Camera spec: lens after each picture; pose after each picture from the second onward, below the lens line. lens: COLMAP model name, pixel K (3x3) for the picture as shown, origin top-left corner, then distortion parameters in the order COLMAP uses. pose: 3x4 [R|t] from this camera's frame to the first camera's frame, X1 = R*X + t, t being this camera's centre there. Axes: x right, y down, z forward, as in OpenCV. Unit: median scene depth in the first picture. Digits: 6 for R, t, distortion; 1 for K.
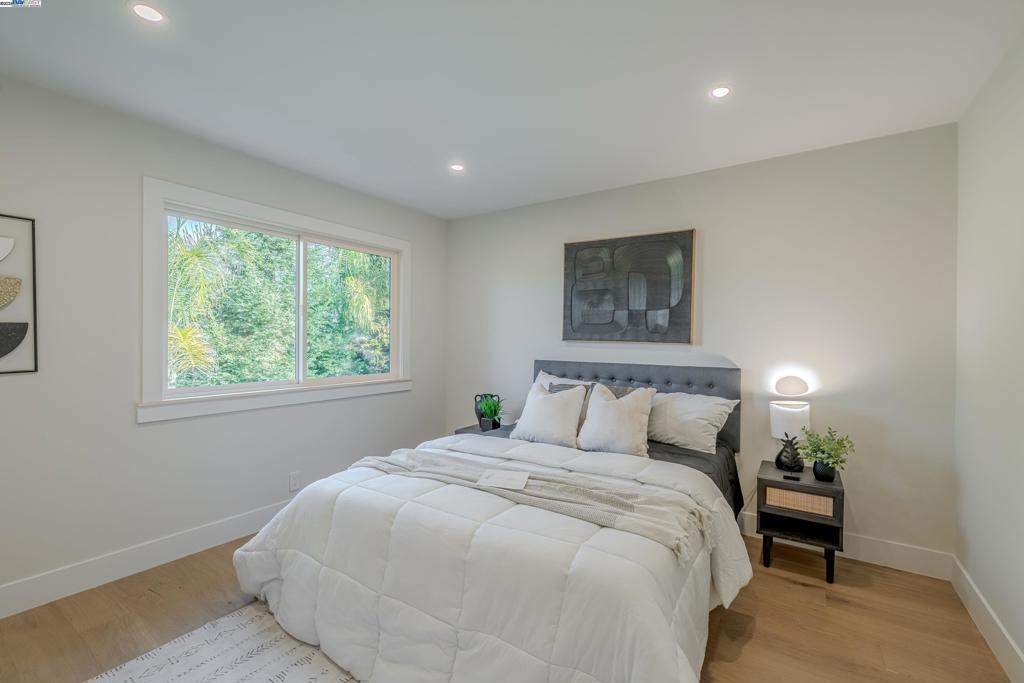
lens RADIAL K [[435.1, 0, 512.0], [0, 435.1, 341.5], [0, 0, 1]] dist [-0.000592, 0.000285]
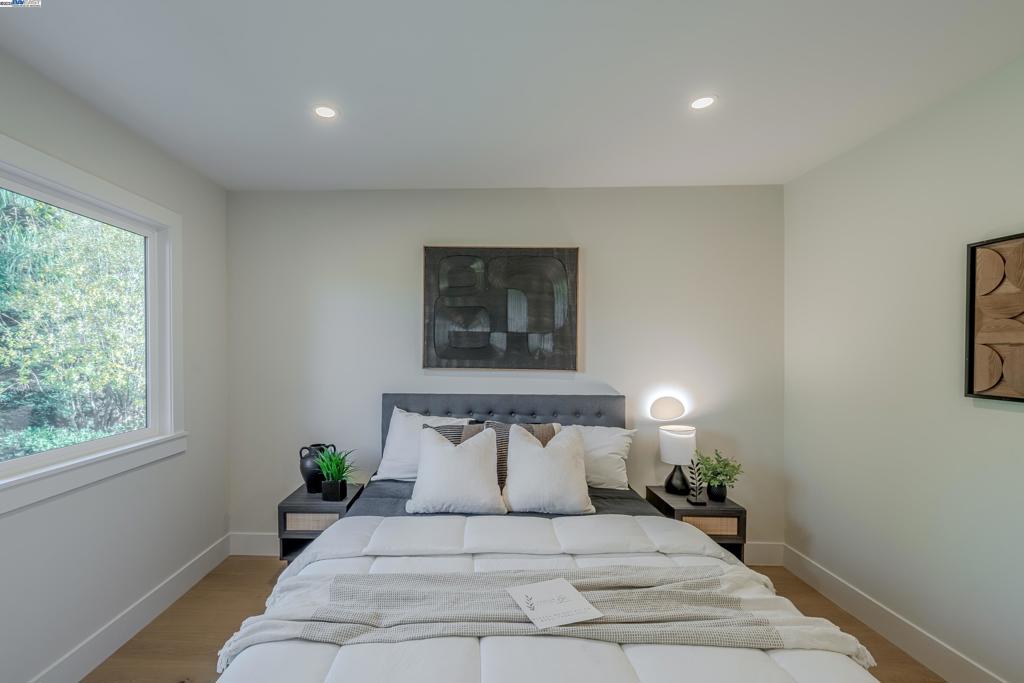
lens RADIAL K [[462.7, 0, 511.6], [0, 462.7, 359.3], [0, 0, 1]] dist [0.000018, 0.000112]
pose [[0.851914, -0.011019, 0.523566, -0.222615], [0.008058, 0.999936, 0.007932, -0.028141], [-0.523620, -0.002538, 0.851948, 0.227386]]
